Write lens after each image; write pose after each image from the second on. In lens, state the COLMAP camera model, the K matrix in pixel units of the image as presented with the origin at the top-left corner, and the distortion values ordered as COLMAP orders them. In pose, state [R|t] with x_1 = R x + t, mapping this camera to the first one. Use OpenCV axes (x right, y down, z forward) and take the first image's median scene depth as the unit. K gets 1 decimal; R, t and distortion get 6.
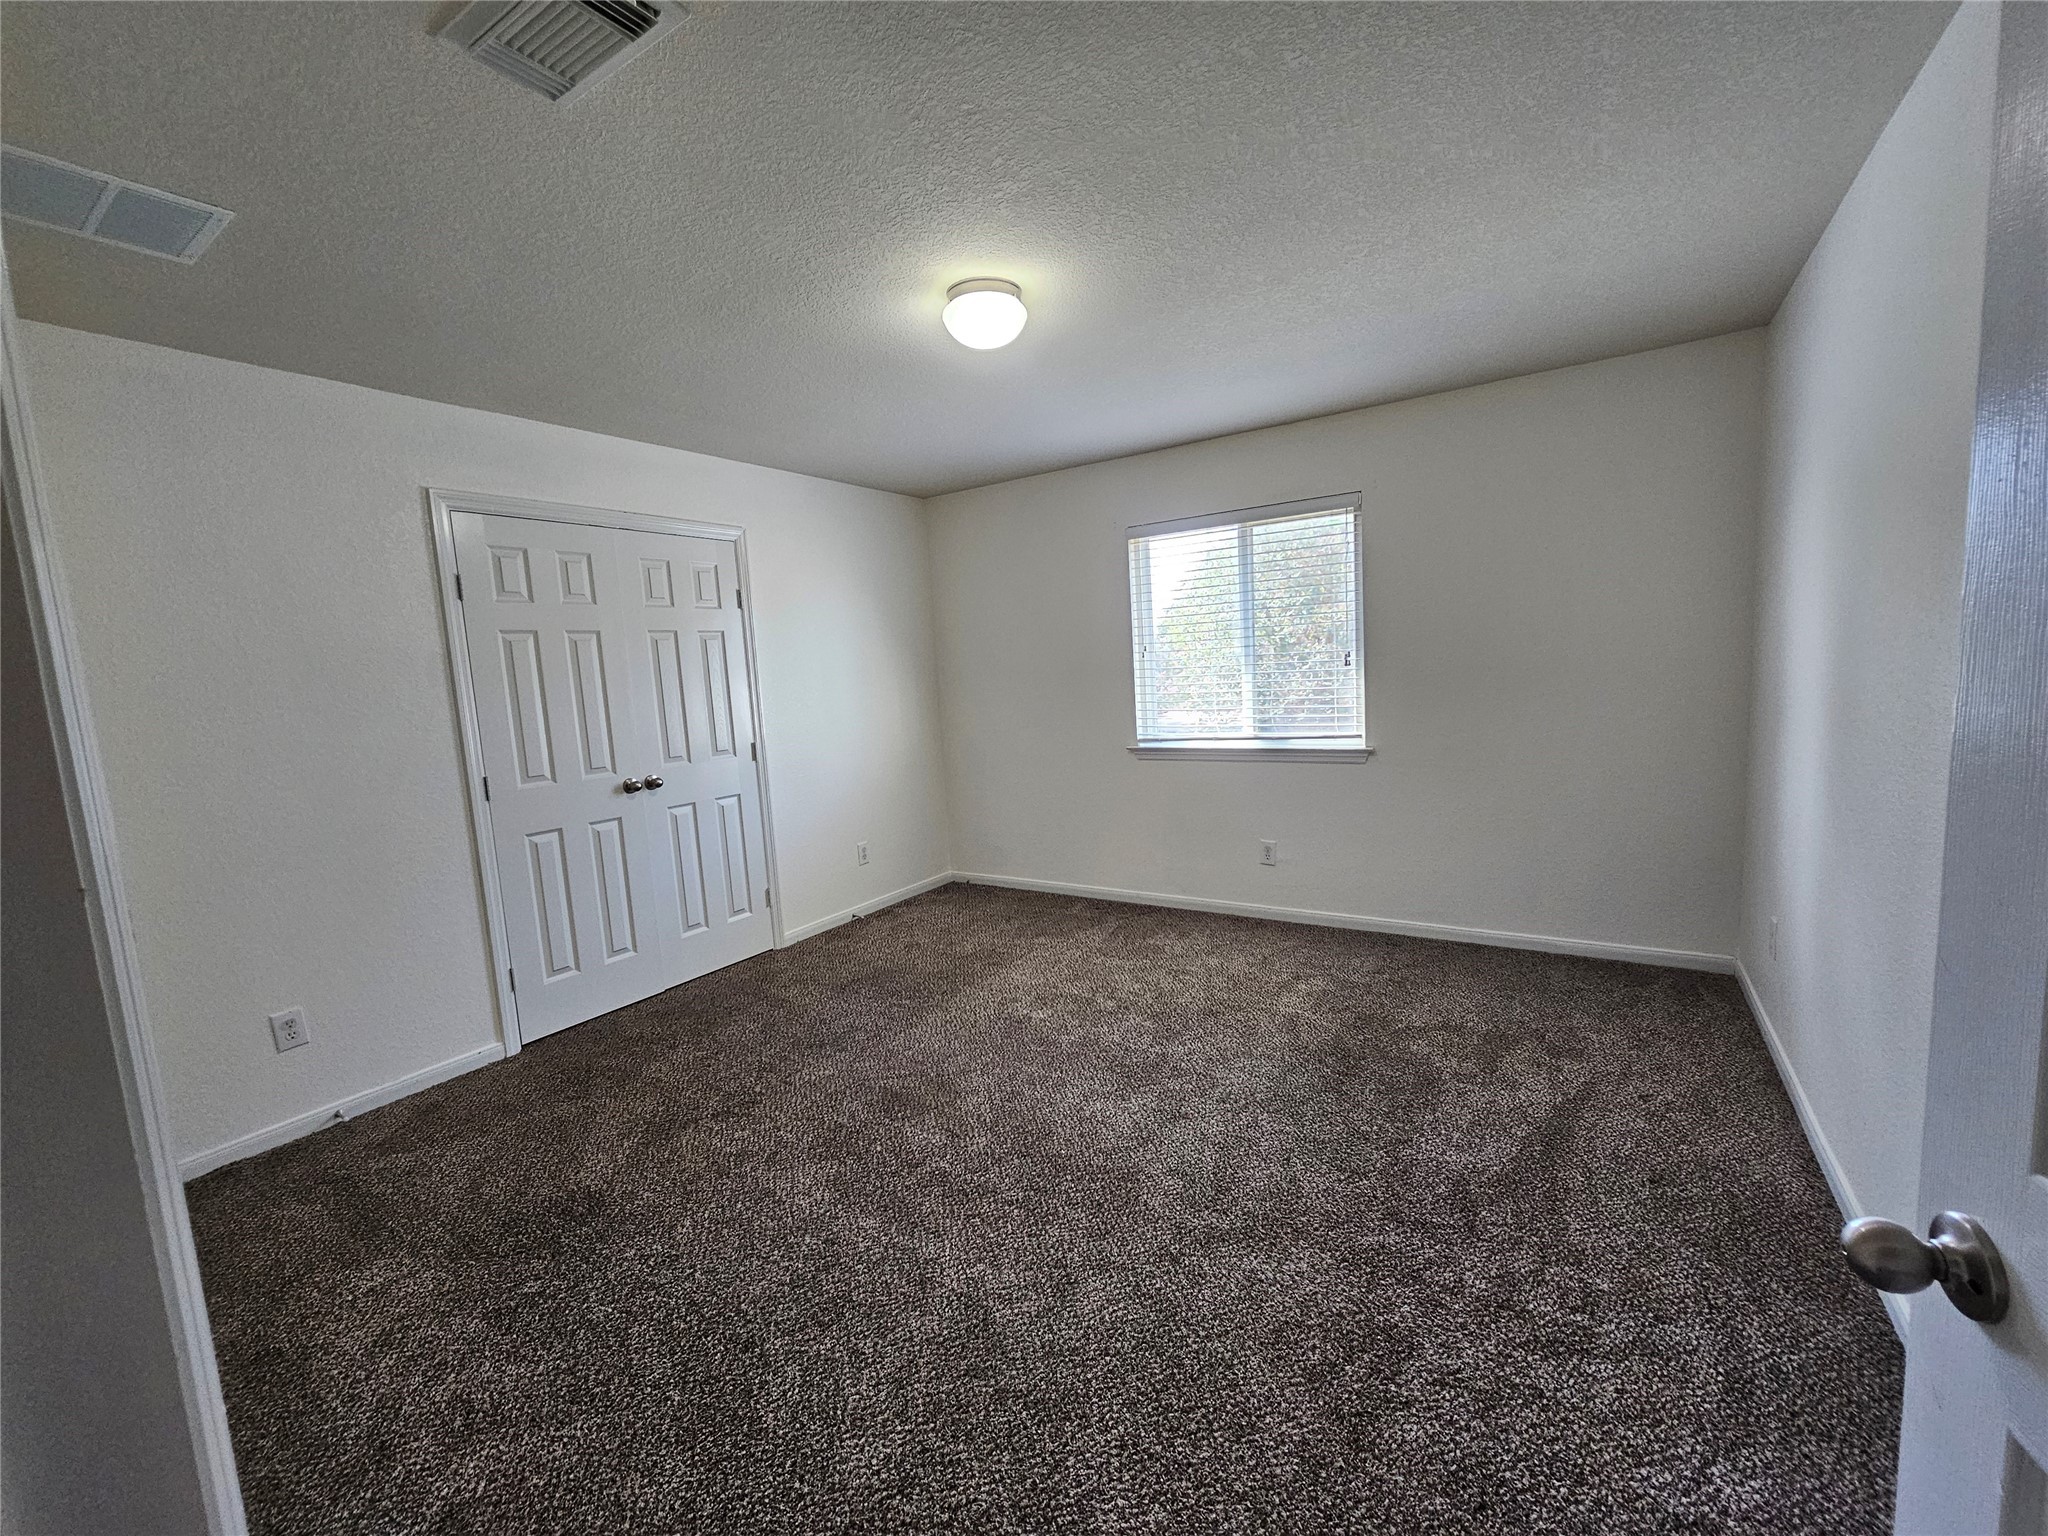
lens RADIAL K [[833.0, 0, 1036.0], [0, 833.0, 766.2], [0, 0, 1]] dist [0.000136, -0.000375]
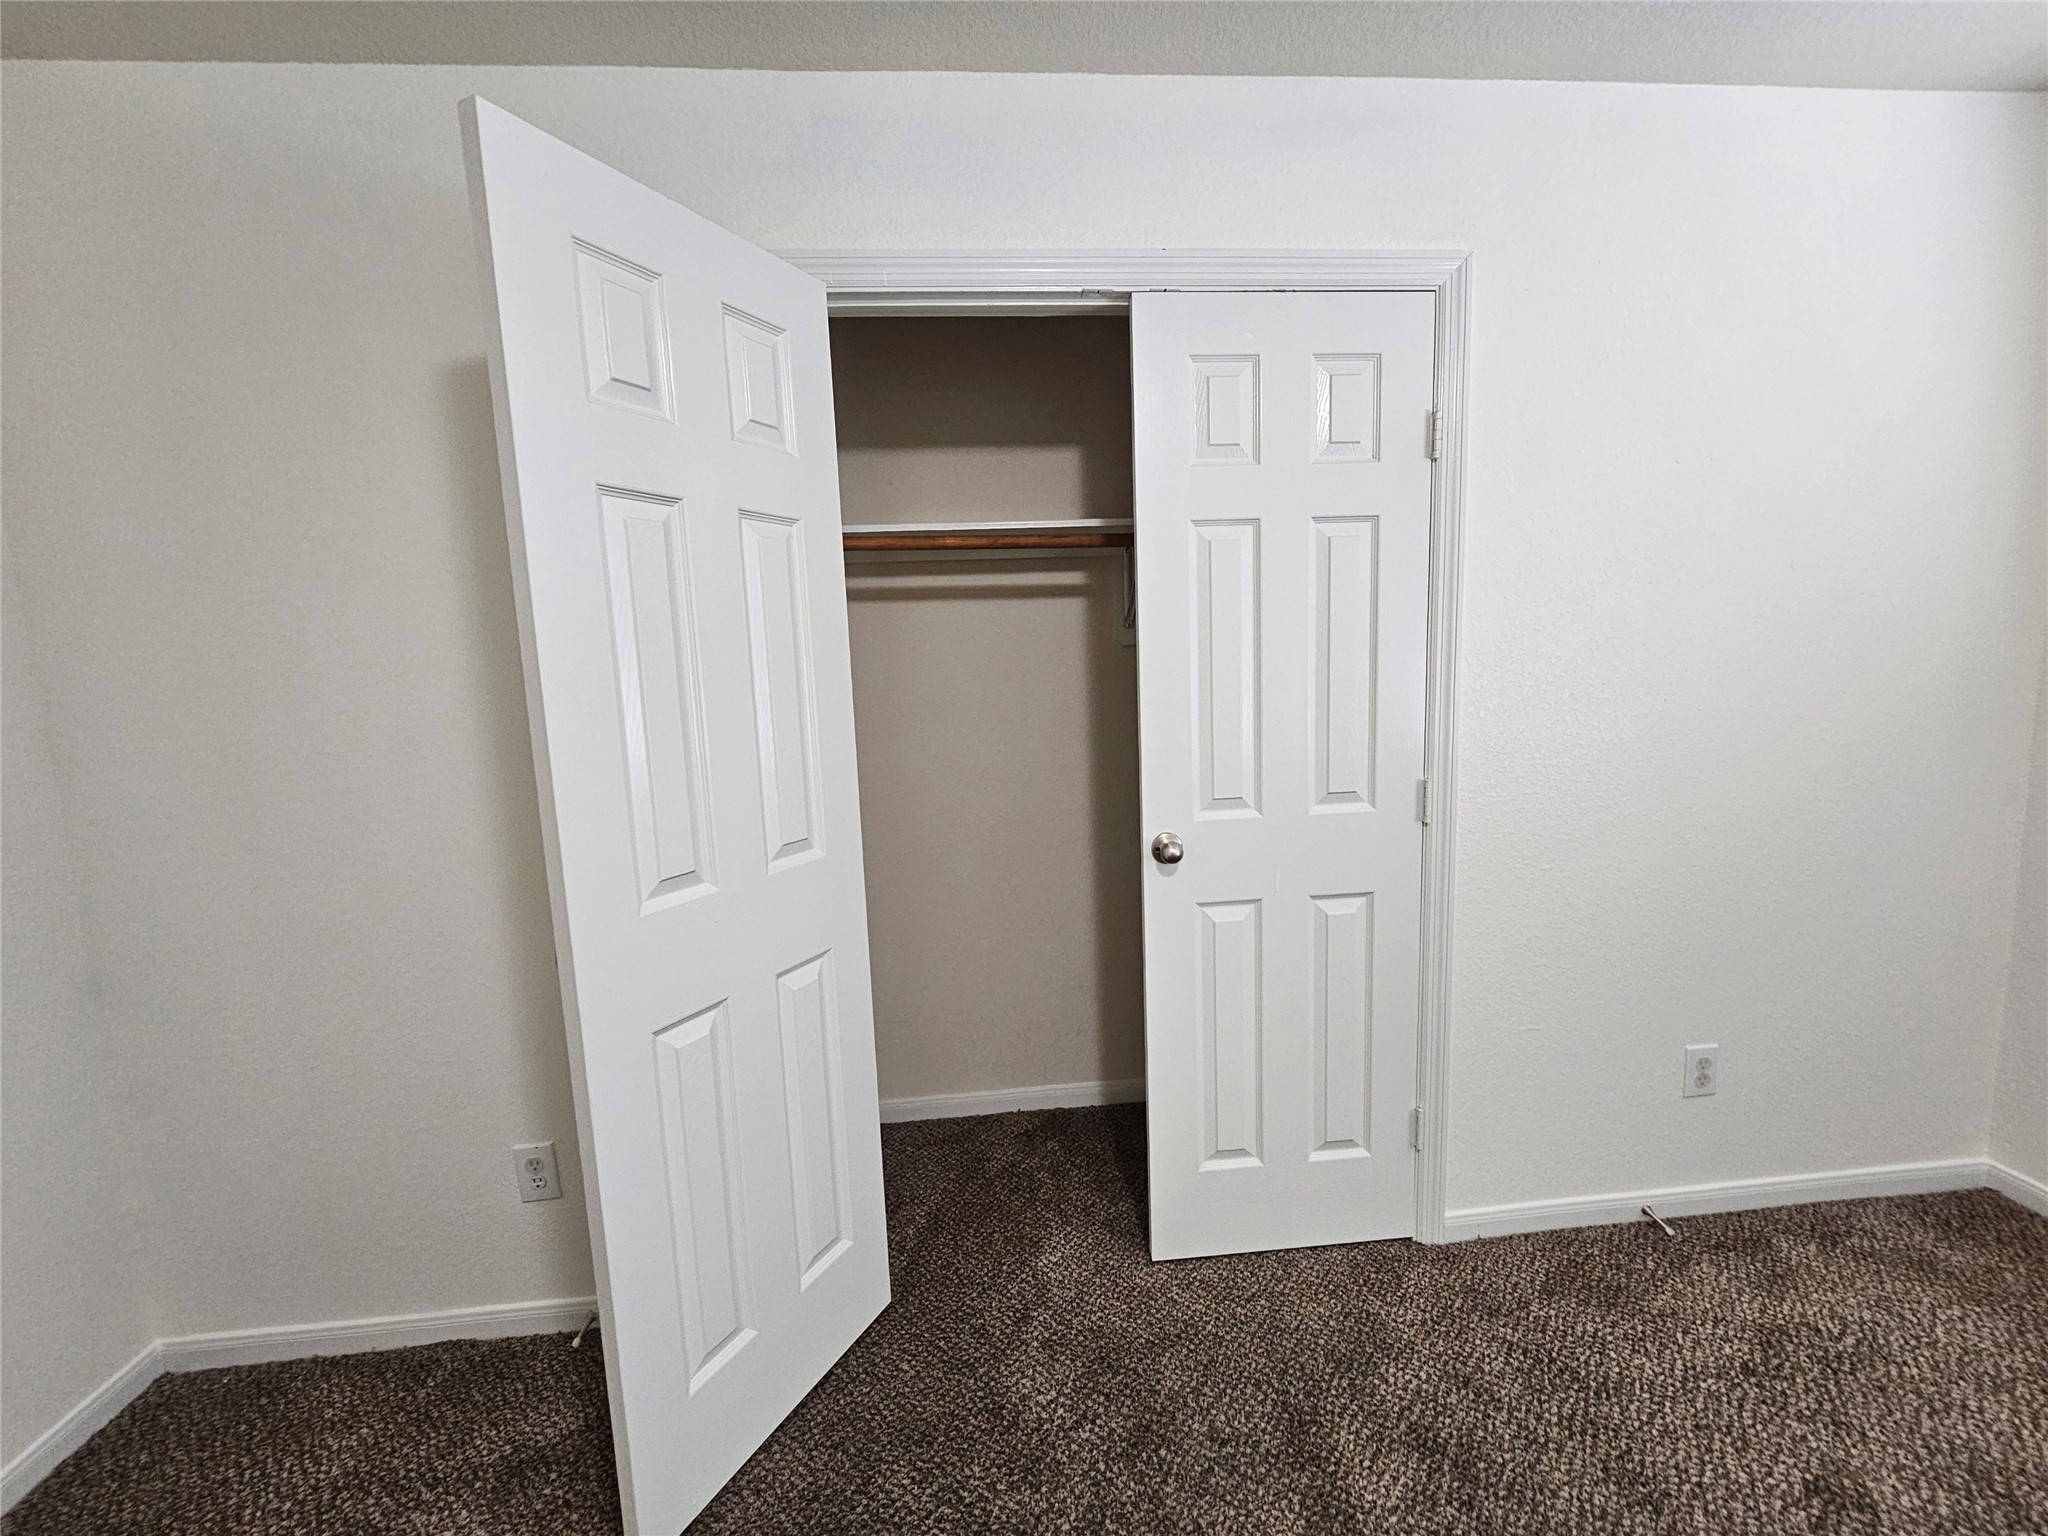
lens RADIAL K [[833.0, 0, 1029.2], [0, 833.0, 772.2], [0, 0, 1]] dist [0.000136, -0.000375]
pose [[0.616443, 0.135765, -0.775607, -0.128715], [-0.086953, 0.990736, 0.104312, -0.057239], [0.782584, 0.003139, 0.622538, 0.558189]]
